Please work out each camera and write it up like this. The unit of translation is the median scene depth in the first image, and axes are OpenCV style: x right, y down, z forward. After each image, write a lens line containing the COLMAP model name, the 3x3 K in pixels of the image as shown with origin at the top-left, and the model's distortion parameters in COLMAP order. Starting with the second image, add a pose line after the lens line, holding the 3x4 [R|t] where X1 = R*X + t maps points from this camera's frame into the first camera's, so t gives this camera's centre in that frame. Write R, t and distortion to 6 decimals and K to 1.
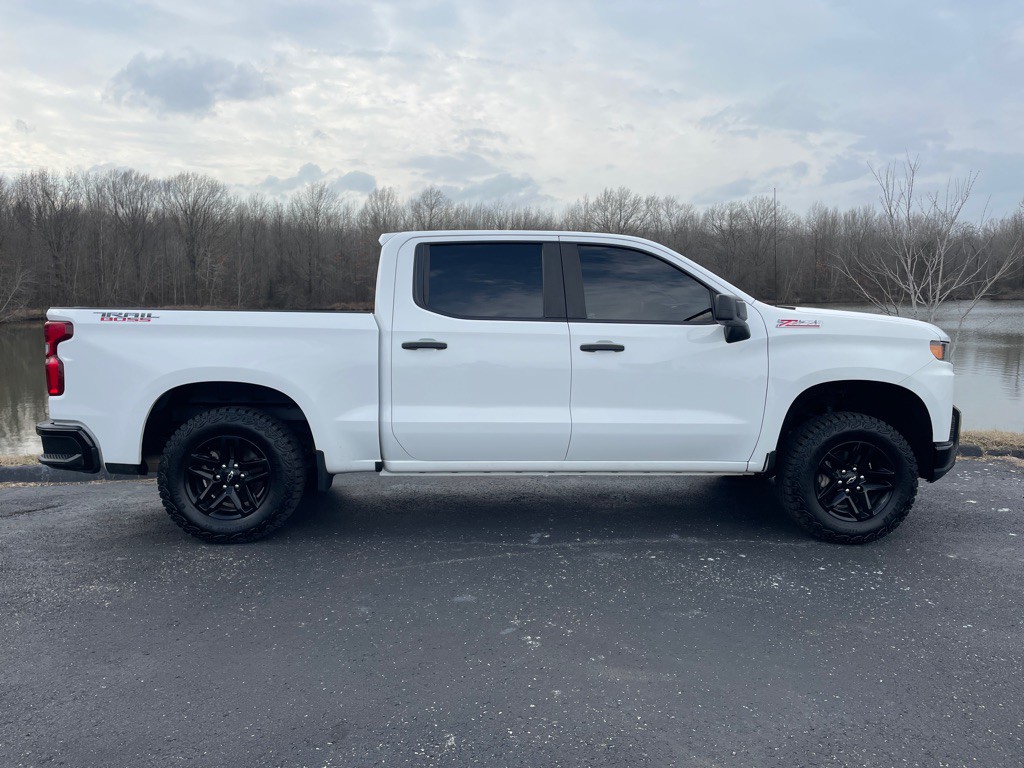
lens RADIAL K [[769.5, 0, 515.7], [0, 769.5, 387.0], [0, 0, 1]] dist [0.089020, -0.112307]
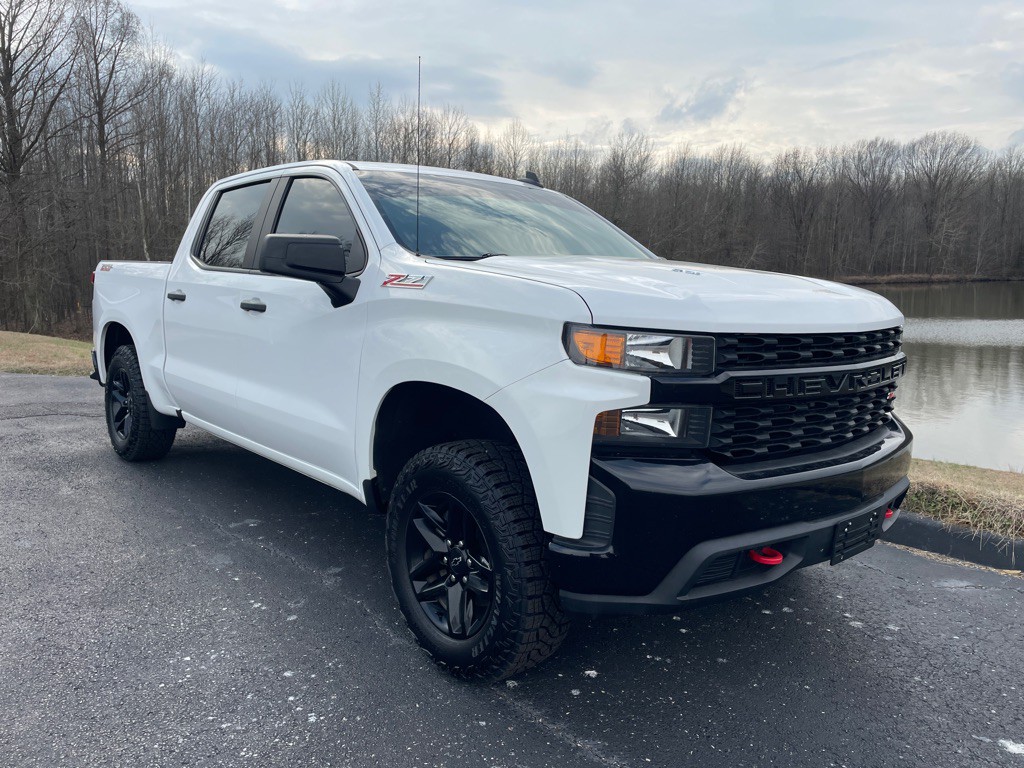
lens RADIAL K [[765.0, 0, 515.6], [0, 765.0, 376.1], [0, 0, 1]] dist [0.094144, -0.118129]
pose [[0.630683, 0.108327, -0.768443, 0.887003], [-0.087953, 0.993807, 0.067911, -0.056525], [0.771041, 0.024756, 0.636304, 0.687119]]
